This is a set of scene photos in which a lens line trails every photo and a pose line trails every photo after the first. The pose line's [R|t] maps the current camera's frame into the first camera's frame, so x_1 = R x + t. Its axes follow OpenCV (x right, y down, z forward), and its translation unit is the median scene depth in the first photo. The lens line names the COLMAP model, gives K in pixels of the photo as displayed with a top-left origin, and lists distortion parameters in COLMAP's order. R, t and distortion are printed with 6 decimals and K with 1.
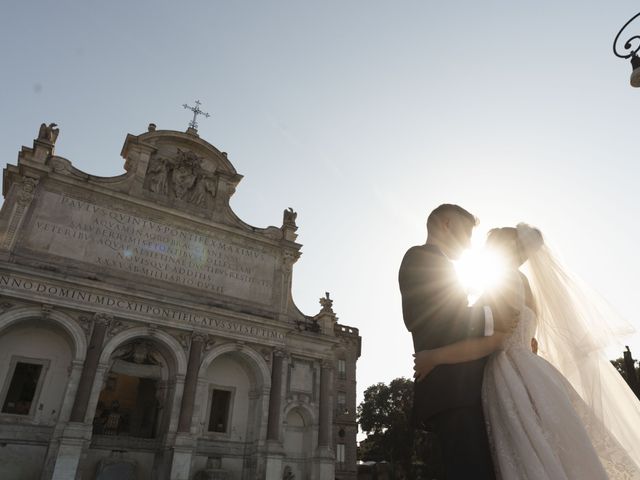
lens RADIAL K [[505.4, 0, 320.0], [0, 505.4, 240.0], [0, 0, 1]] dist [-0.005208, 0.003987]
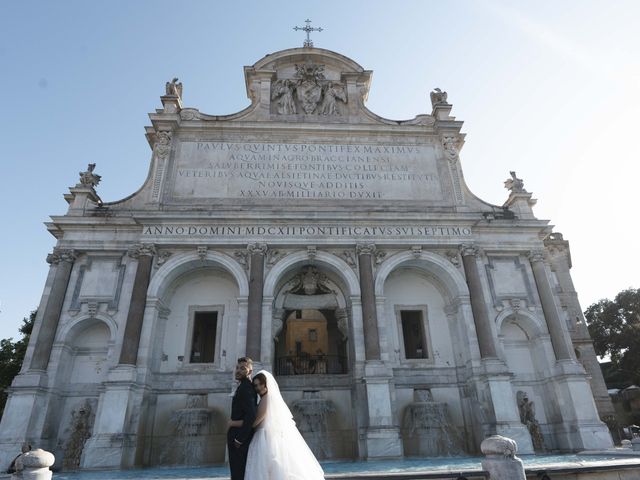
lens RADIAL K [[397.6, 0, 320.0], [0, 397.6, 240.0], [0, 0, 1]] dist [-0.002293, 0.000250]
pose [[0.885645, -0.252678, -0.389599, -0.041265], [0.253027, 0.966094, -0.051382, 0.185331], [0.389372, -0.053073, 0.919550, 0.347873]]
